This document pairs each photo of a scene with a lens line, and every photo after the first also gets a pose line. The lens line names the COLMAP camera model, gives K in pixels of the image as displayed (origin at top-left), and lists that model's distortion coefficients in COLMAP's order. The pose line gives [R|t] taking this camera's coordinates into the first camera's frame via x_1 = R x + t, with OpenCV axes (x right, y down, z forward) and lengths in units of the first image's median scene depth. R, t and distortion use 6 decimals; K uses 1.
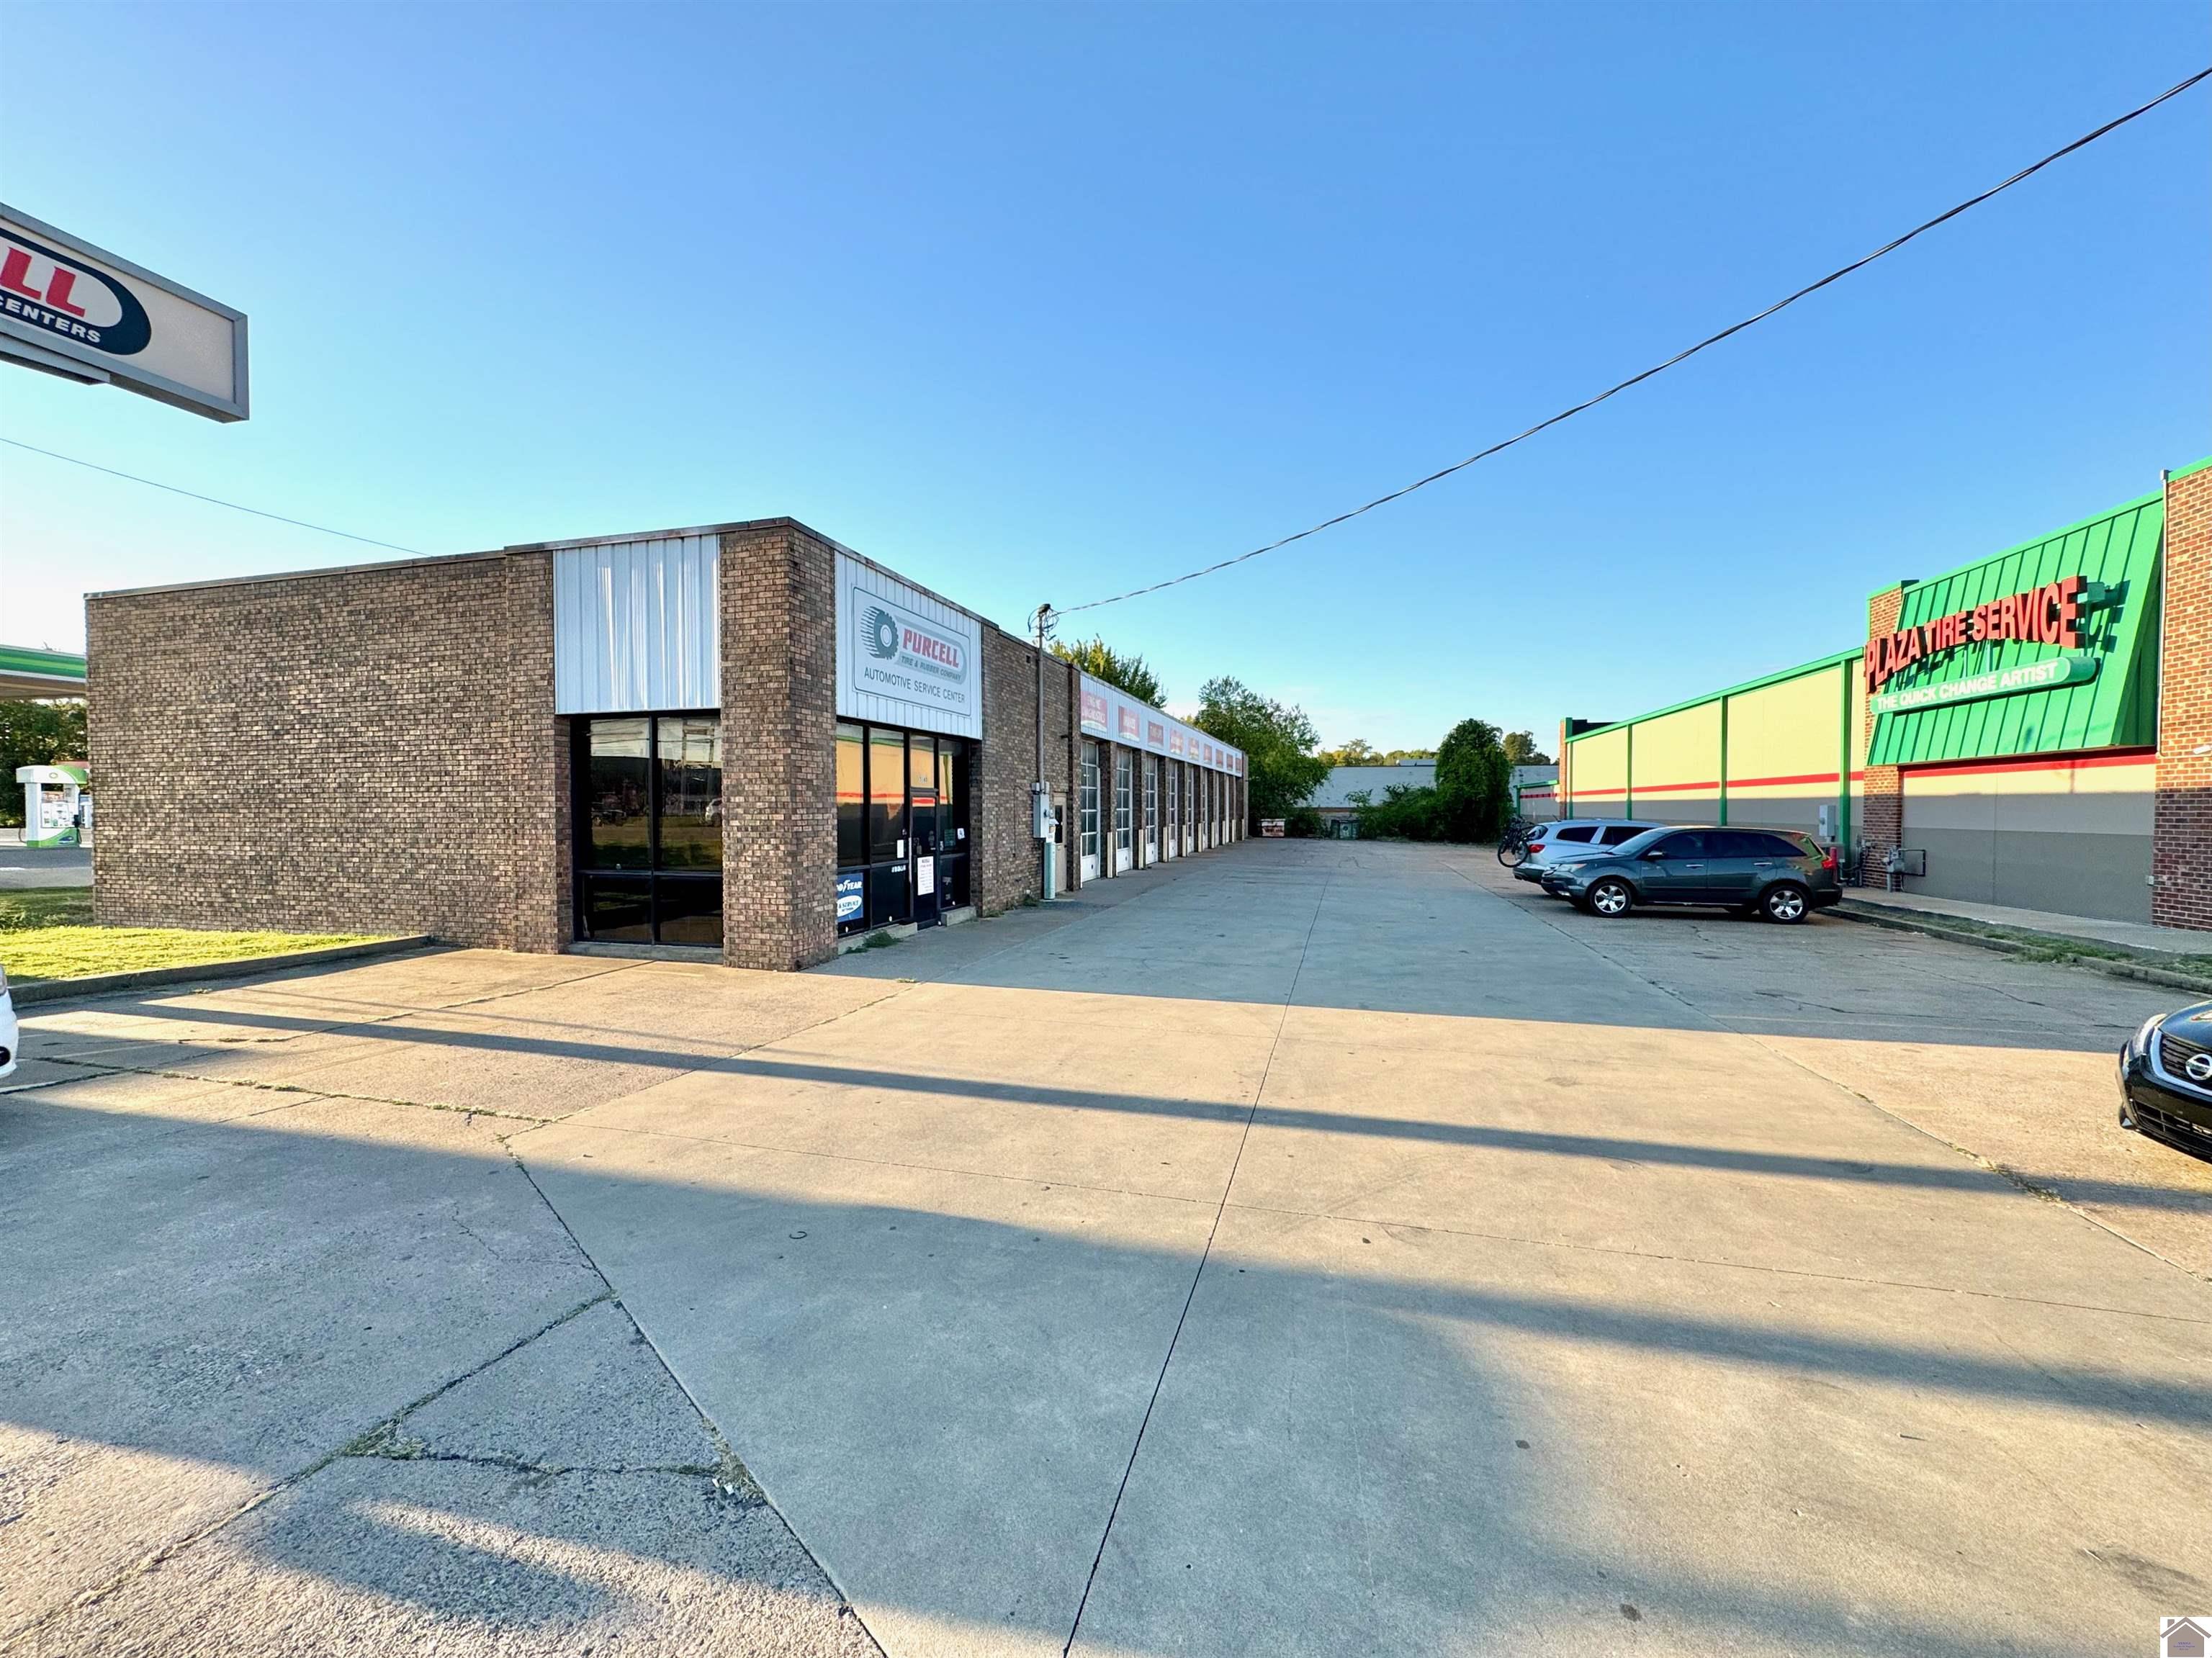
lens RADIAL K [[896.4, 0, 1105.8], [0, 896.4, 826.0], [0, 0, 1]] dist [-0.005436, 0.002521]
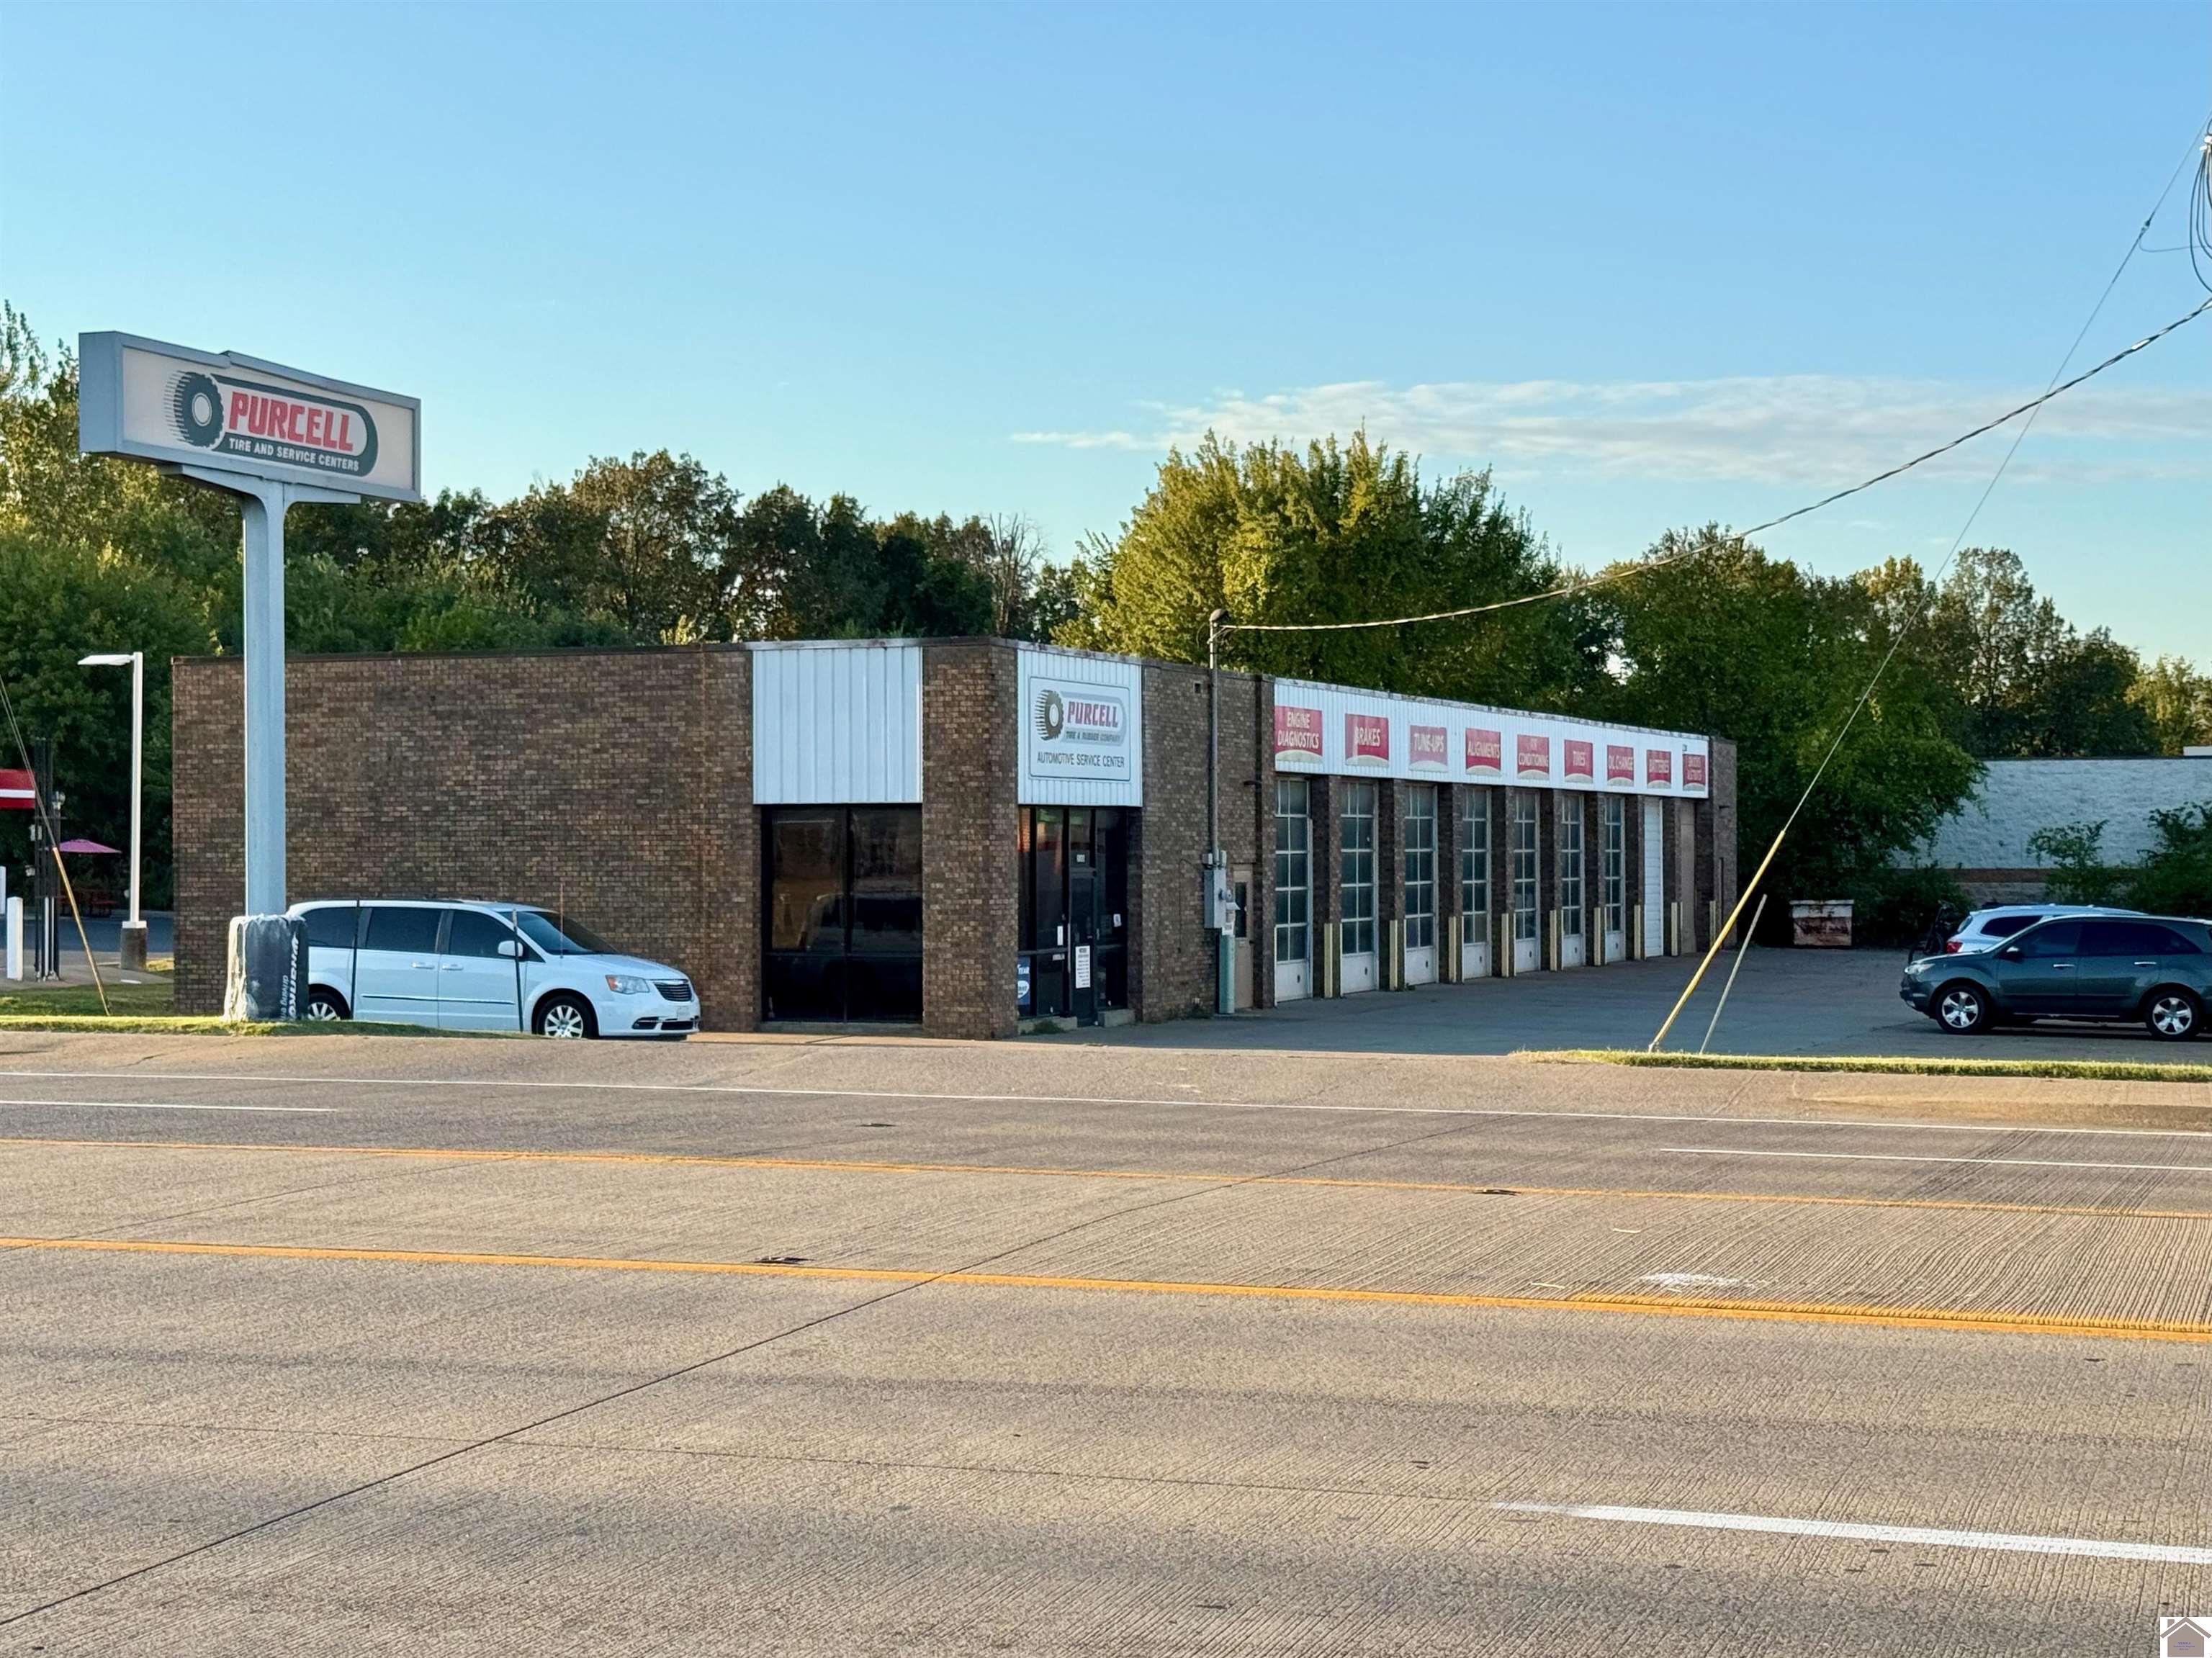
lens RADIAL K [[3620.0, 0, 1112.9], [0, 3620.0, 792.7], [0, 0, 1]] dist [0.139879, 0.000000]
pose [[0.994518, -0.002318, -0.104537, 0.232096], [-0.001469, 0.999346, -0.036136, 0.014256], [0.104553, 0.036091, 0.993864, -2.929355]]
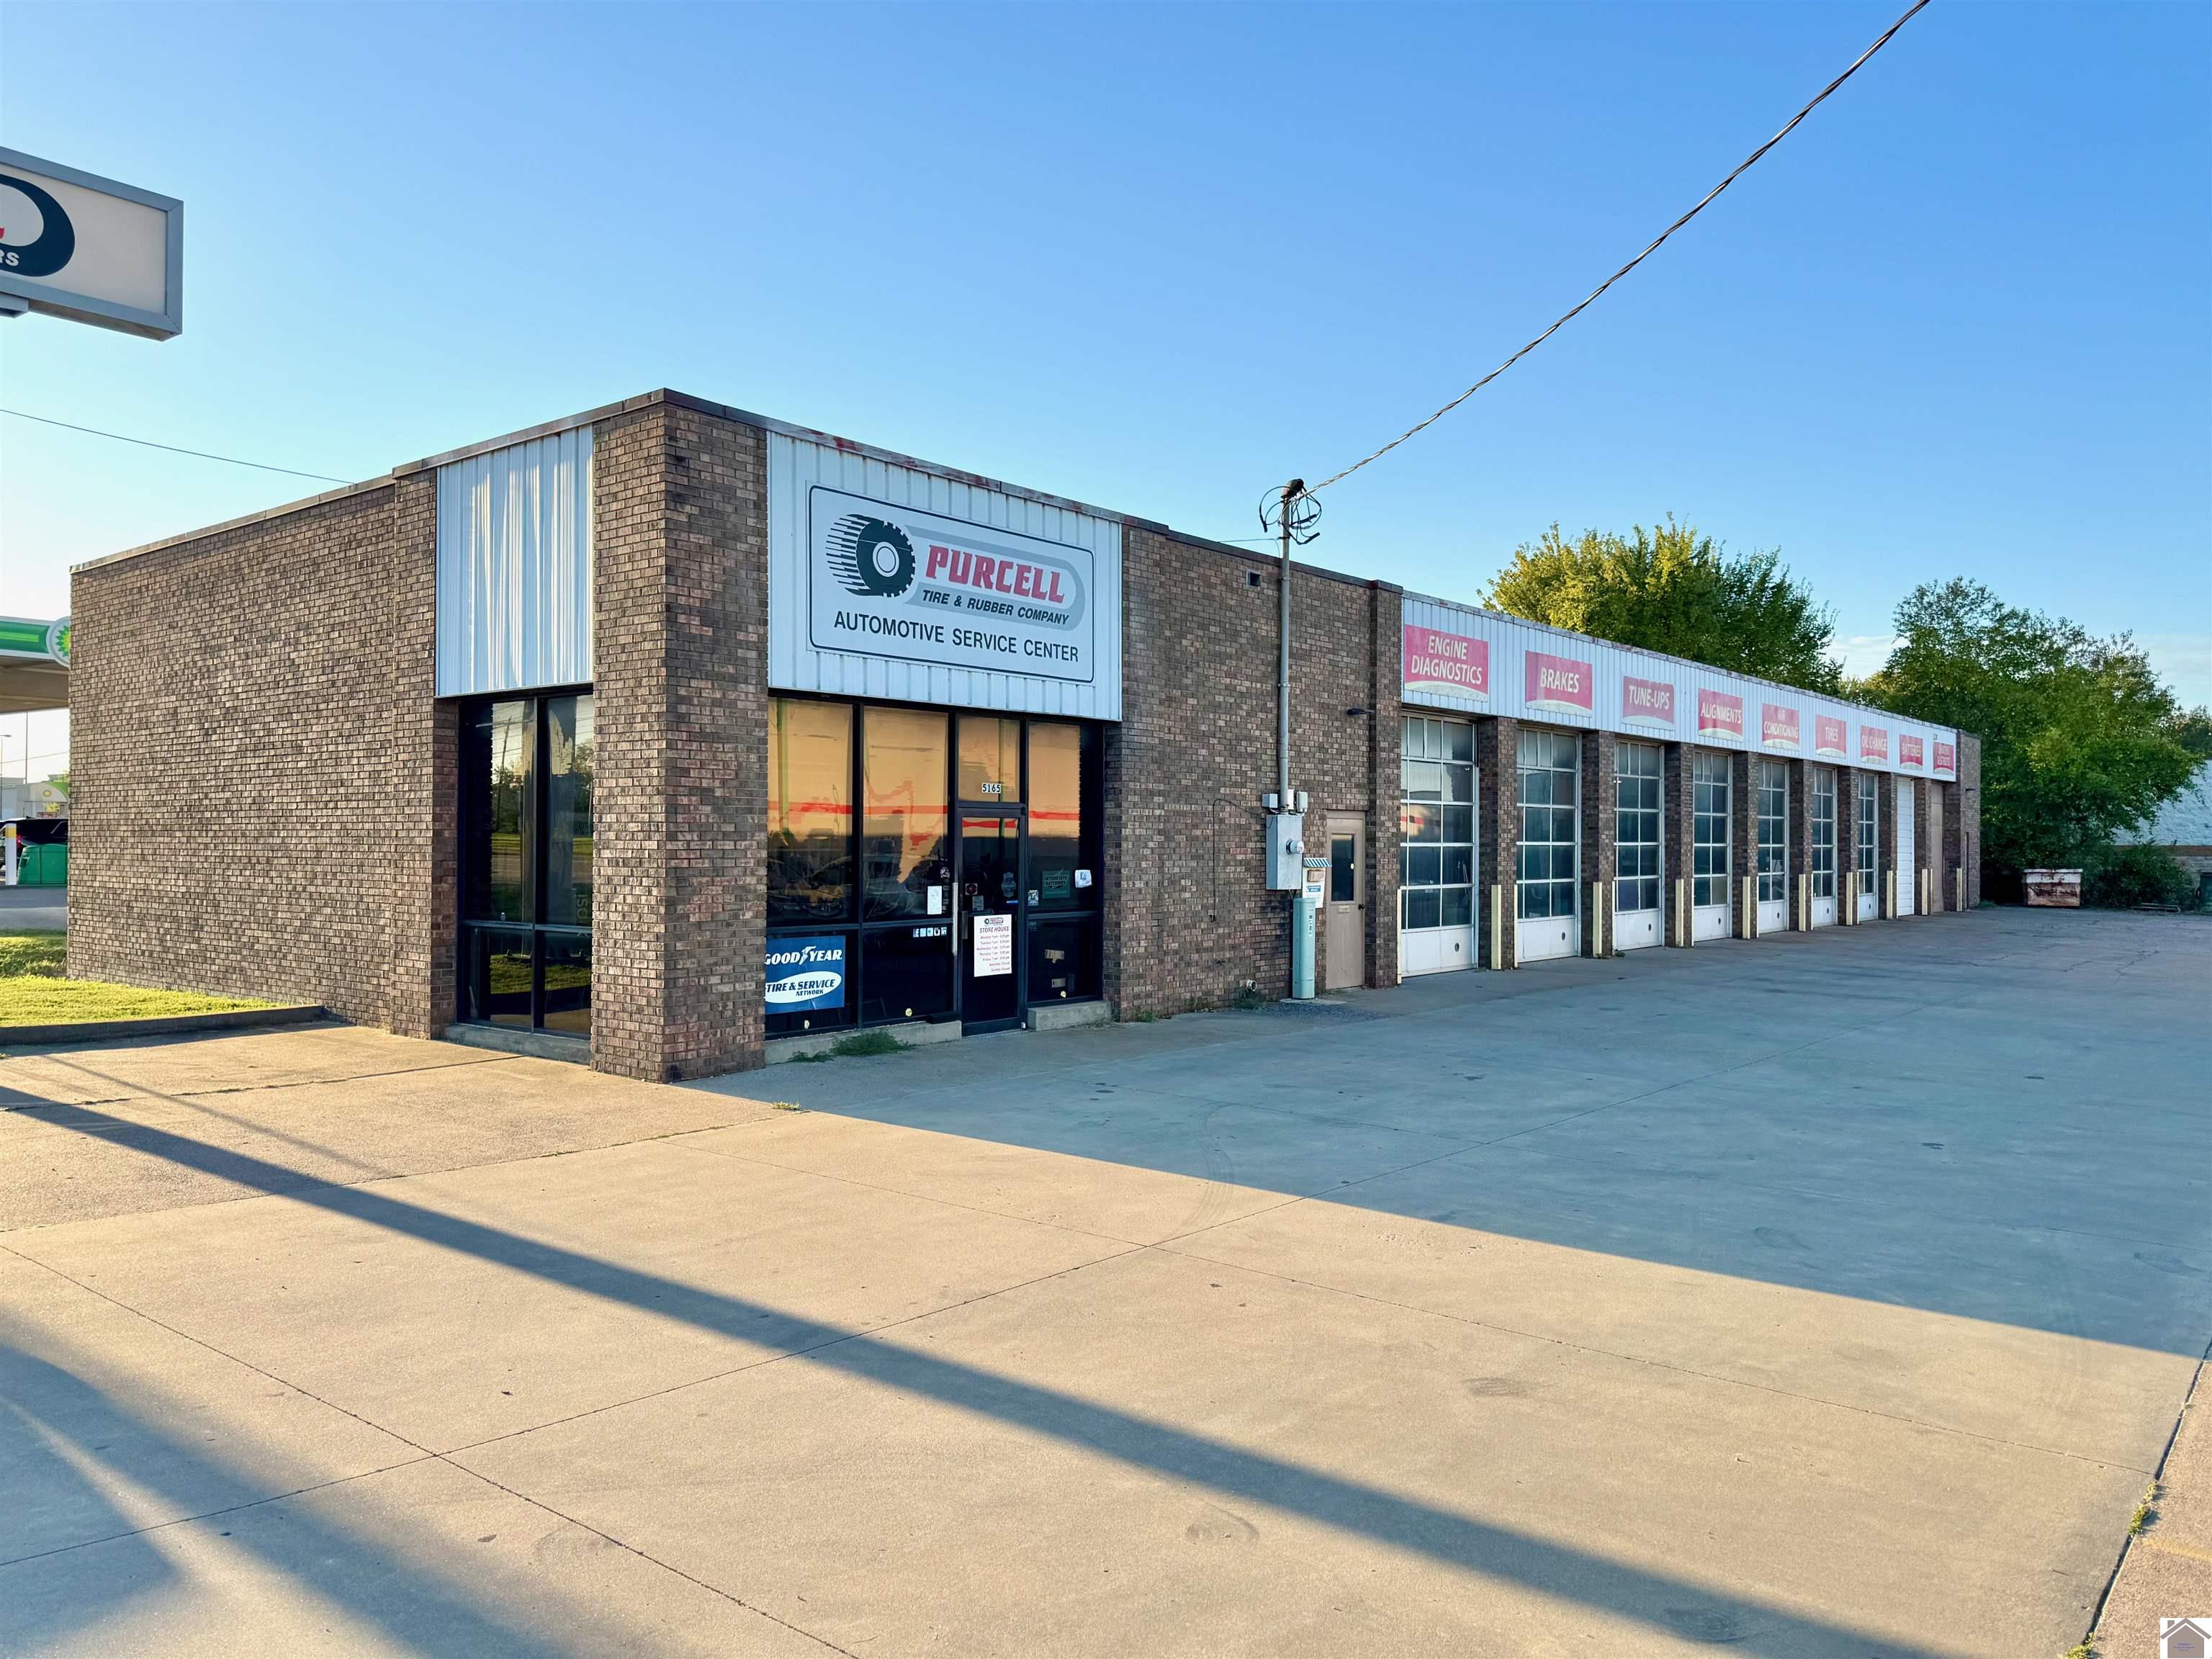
lens RADIAL K [[1581.1, 0, 1108.5], [0, 1581.1, 826.8], [0, 0, 1]] dist [0.076953, -0.078577]
pose [[0.915117, 0.002385, -0.403180, 0.349313], [-0.014780, 0.999509, -0.027634, 0.003463], [0.402916, 0.031247, 0.914703, 0.053911]]
